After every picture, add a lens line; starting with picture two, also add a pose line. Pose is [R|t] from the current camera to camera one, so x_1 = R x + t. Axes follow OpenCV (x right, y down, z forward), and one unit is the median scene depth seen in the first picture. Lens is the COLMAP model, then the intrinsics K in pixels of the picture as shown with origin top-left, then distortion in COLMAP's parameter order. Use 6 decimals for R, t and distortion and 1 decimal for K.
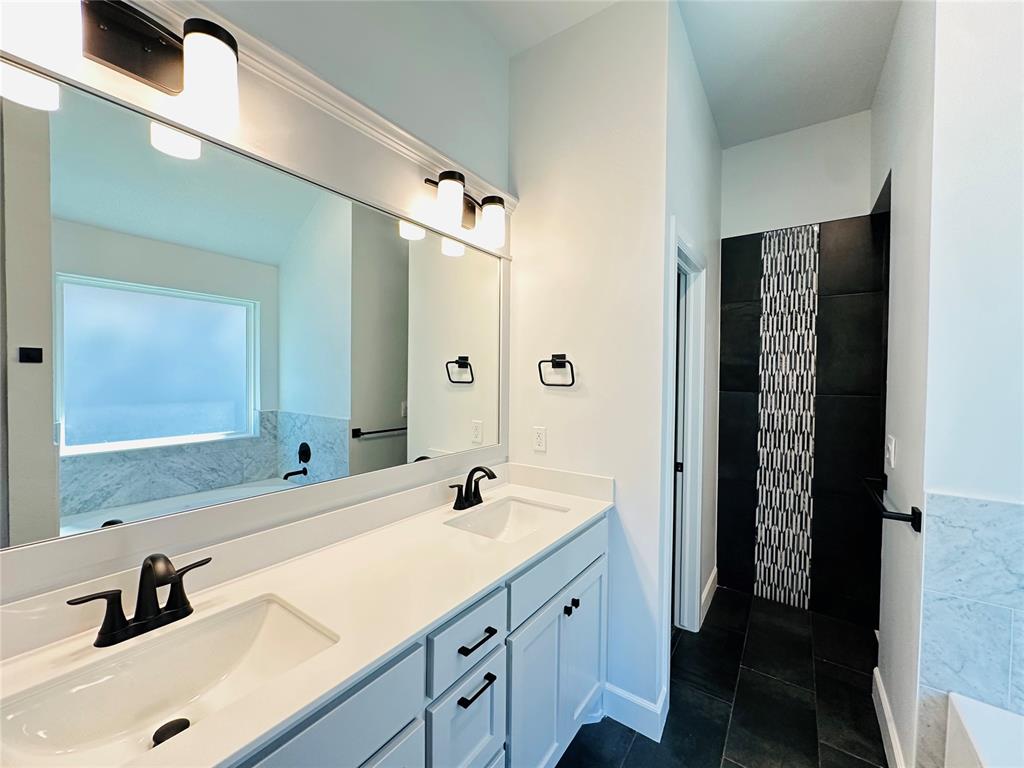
lens RADIAL K [[406.7, 0, 512.2], [0, 406.7, 385.0], [0, 0, 1]] dist [0.001772, -0.000013]
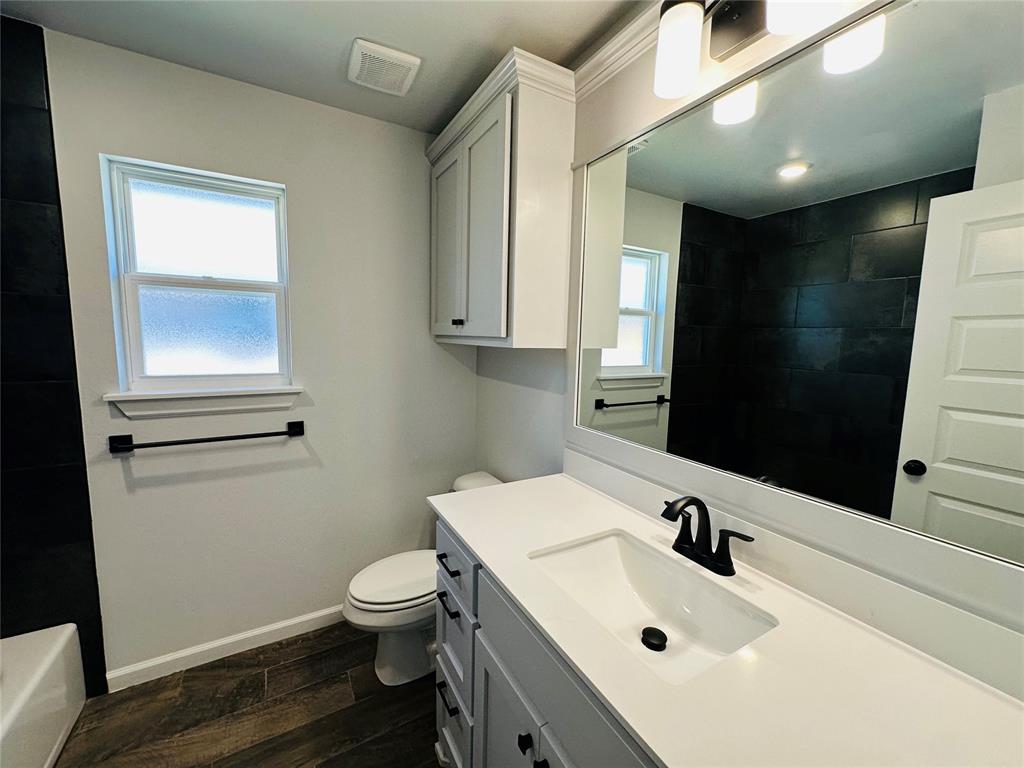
lens RADIAL K [[406.7, 0, 510.2], [0, 406.7, 384.2], [0, 0, 1]] dist [0.001772, -0.000013]
pose [[-0.422399, 0.069597, -0.903734, 0.347752], [-0.044360, 0.994266, 0.097302, 0.010106], [0.905324, 0.081190, -0.416889, 0.970106]]
